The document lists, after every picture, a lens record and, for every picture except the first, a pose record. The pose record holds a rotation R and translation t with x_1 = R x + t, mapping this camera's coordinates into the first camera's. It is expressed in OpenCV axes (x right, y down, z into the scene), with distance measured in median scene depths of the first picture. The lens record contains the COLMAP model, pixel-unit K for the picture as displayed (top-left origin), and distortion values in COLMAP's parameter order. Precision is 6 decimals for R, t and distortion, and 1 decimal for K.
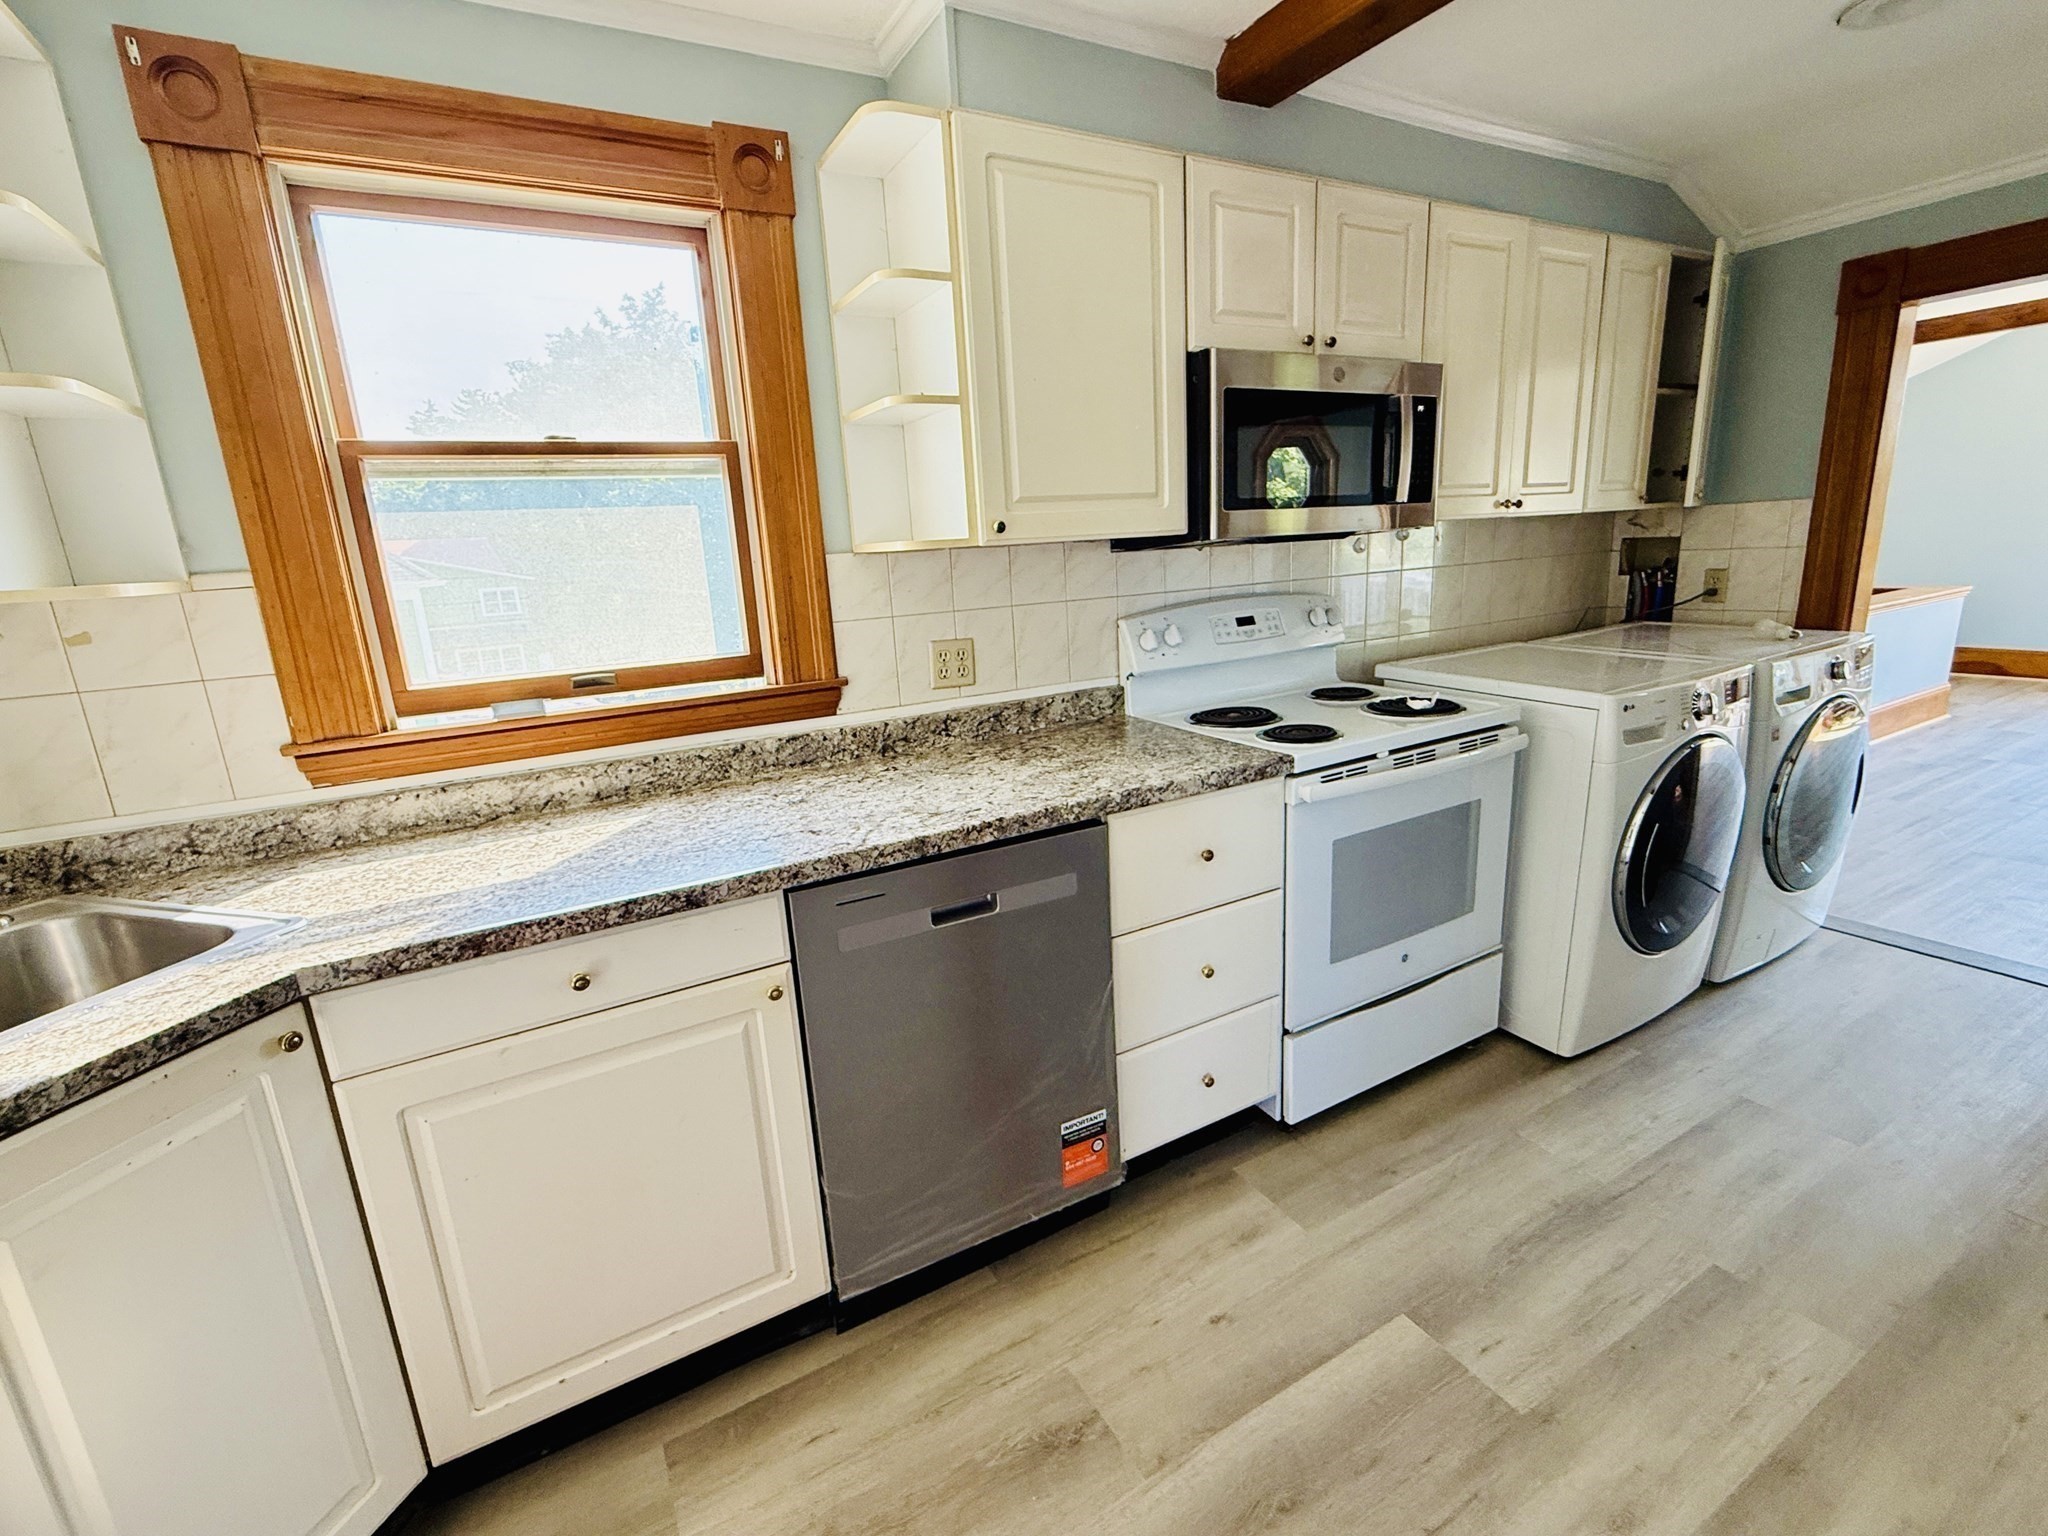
lens RADIAL K [[907.2, 0, 1020.0], [0, 907.2, 764.9], [0, 0, 1]] dist [0.000351, 0.000440]
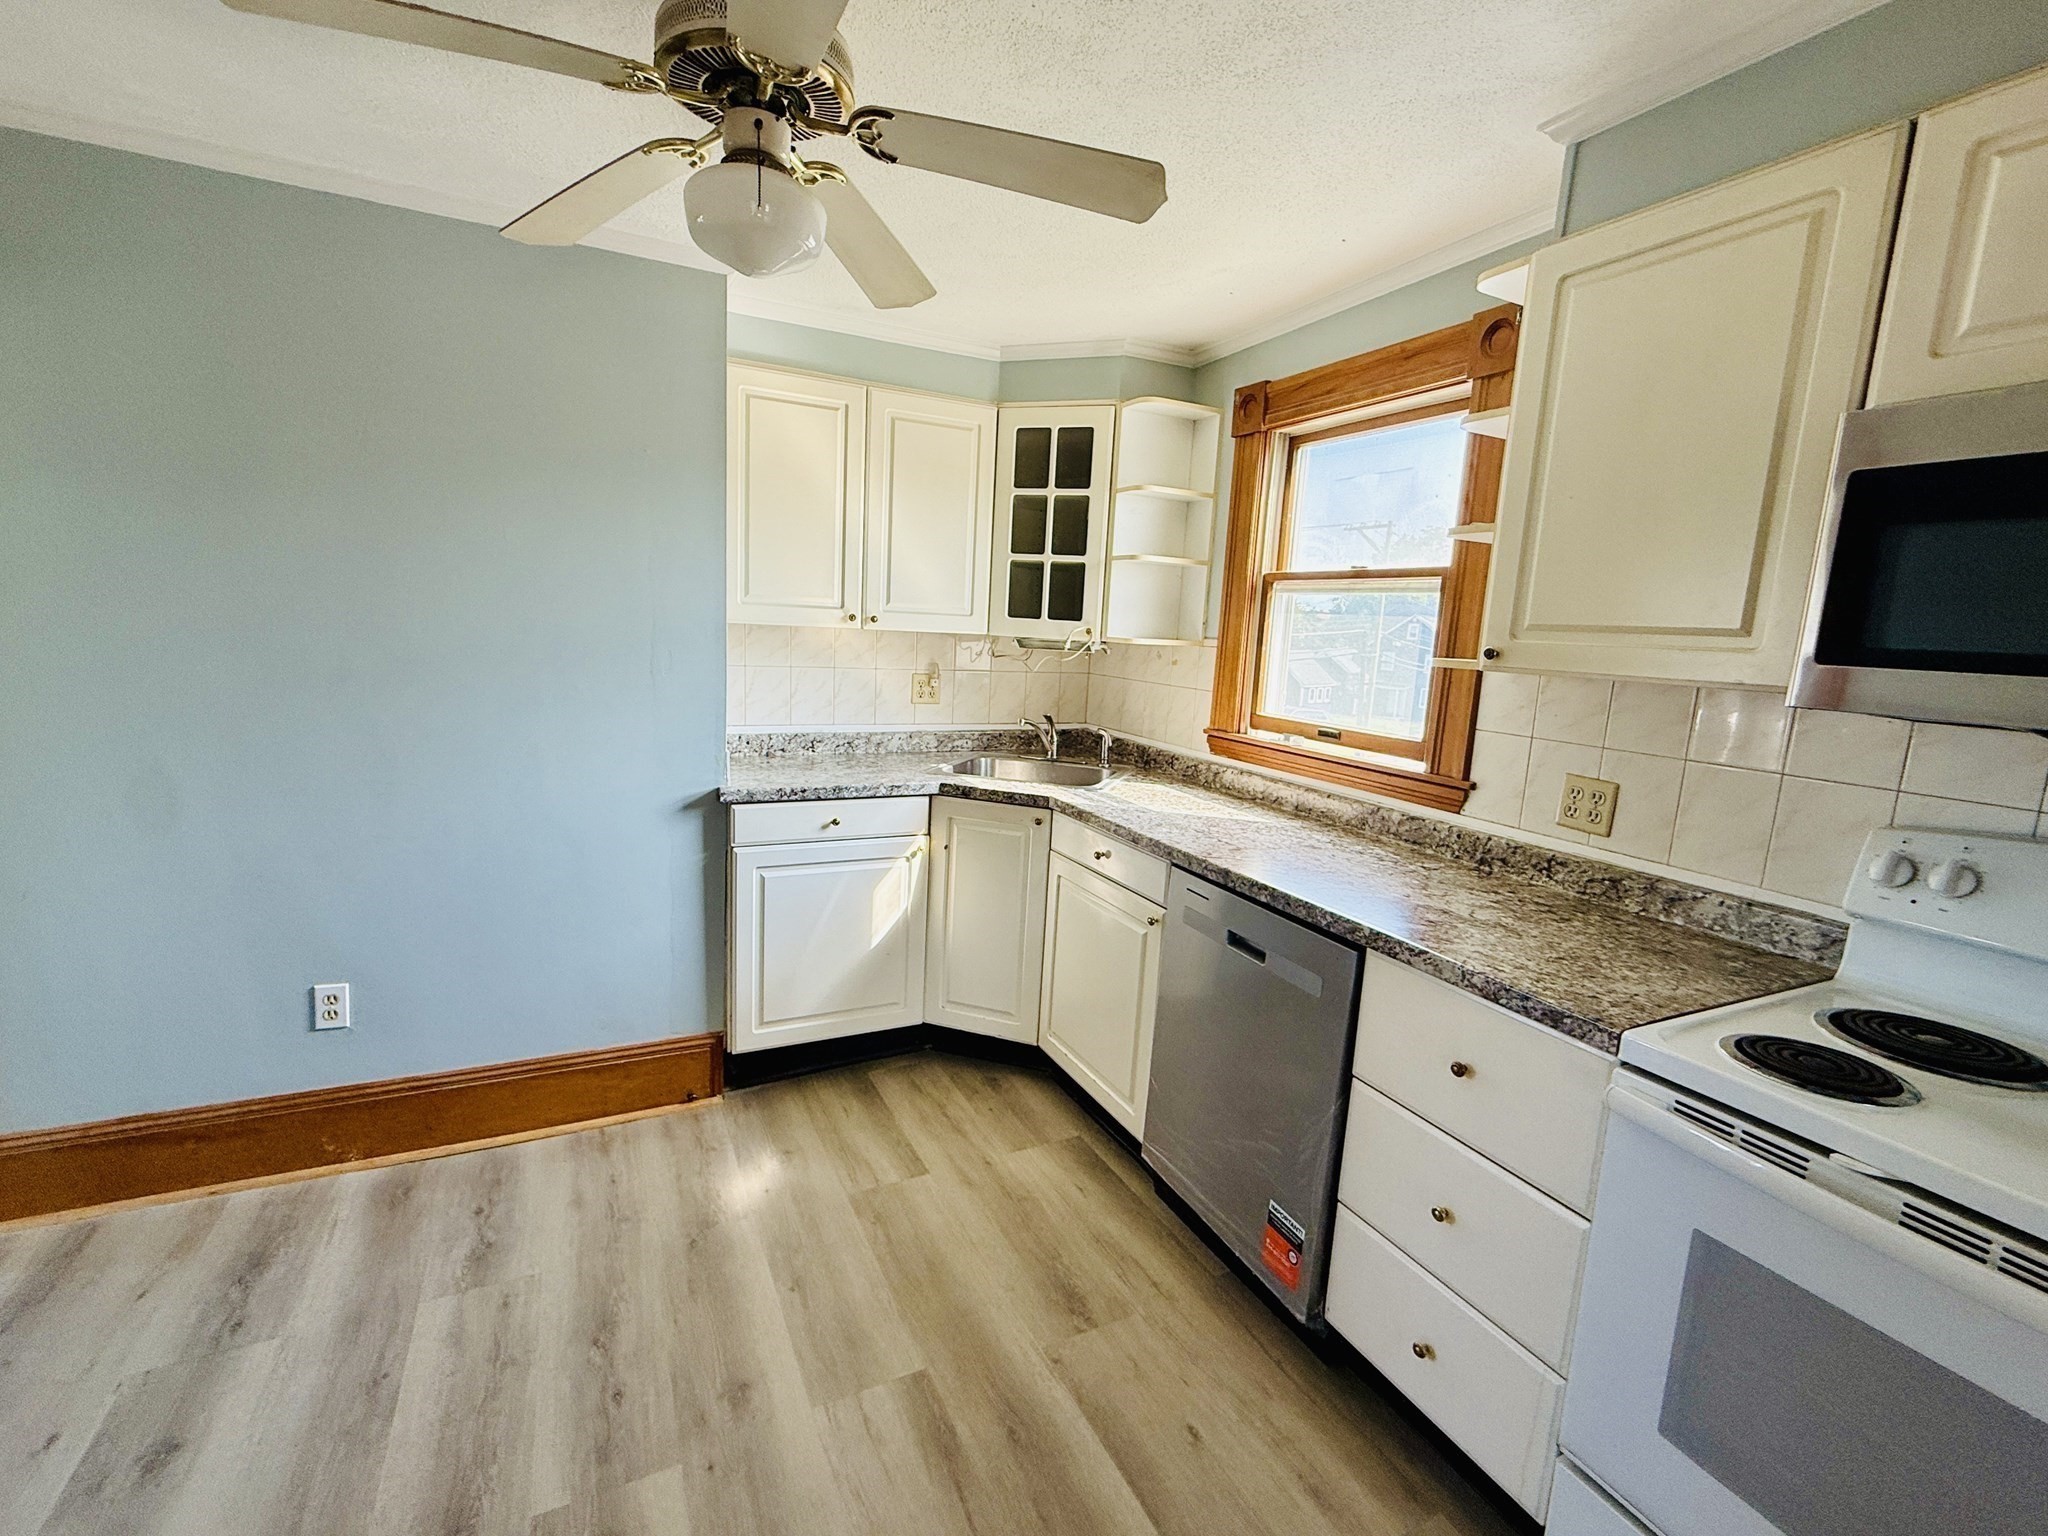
lens RADIAL K [[907.2, 0, 1020.0], [0, 907.2, 764.9], [0, 0, 1]] dist [0.000351, 0.000440]
pose [[-0.055781, 0.206318, -0.976894, 0.991885], [-0.285116, 0.934385, 0.213620, -0.220105], [0.956869, 0.290444, 0.006704, 0.563530]]
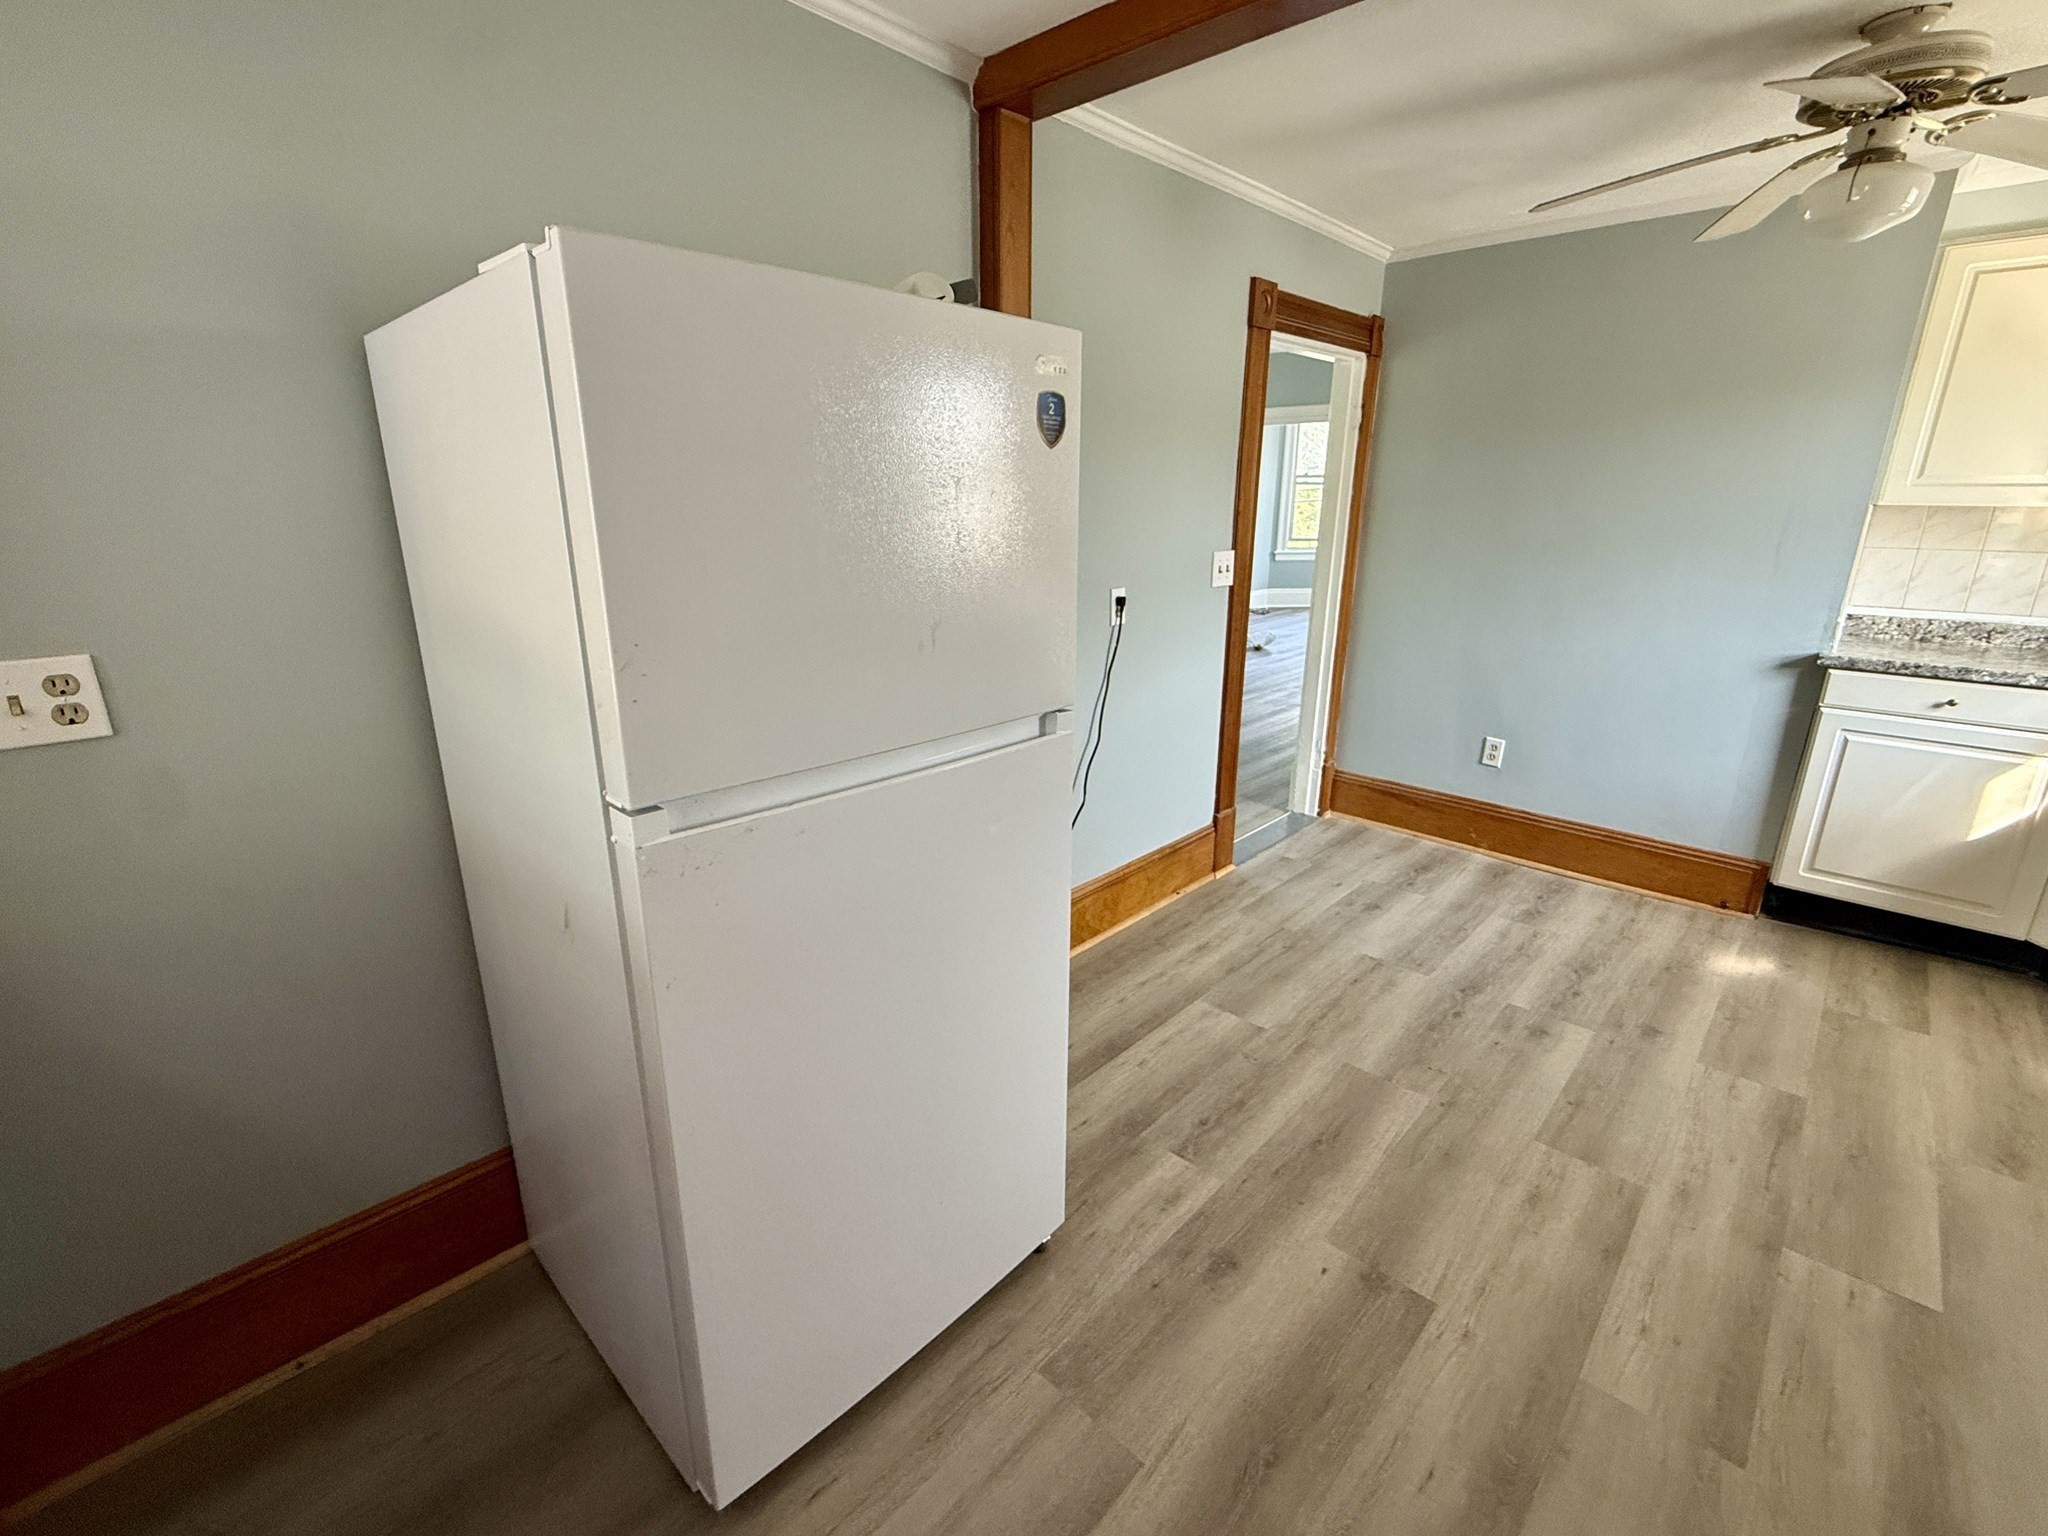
lens RADIAL K [[907.2, 0, 1020.0], [0, 907.2, 764.9], [0, 0, 1]] dist [0.000351, 0.000440]
pose [[-0.951001, 0.139262, -0.276049, 1.500248], [-0.024554, 0.855984, 0.516420, -0.388580], [0.308211, 0.497894, -0.810622, 1.130741]]
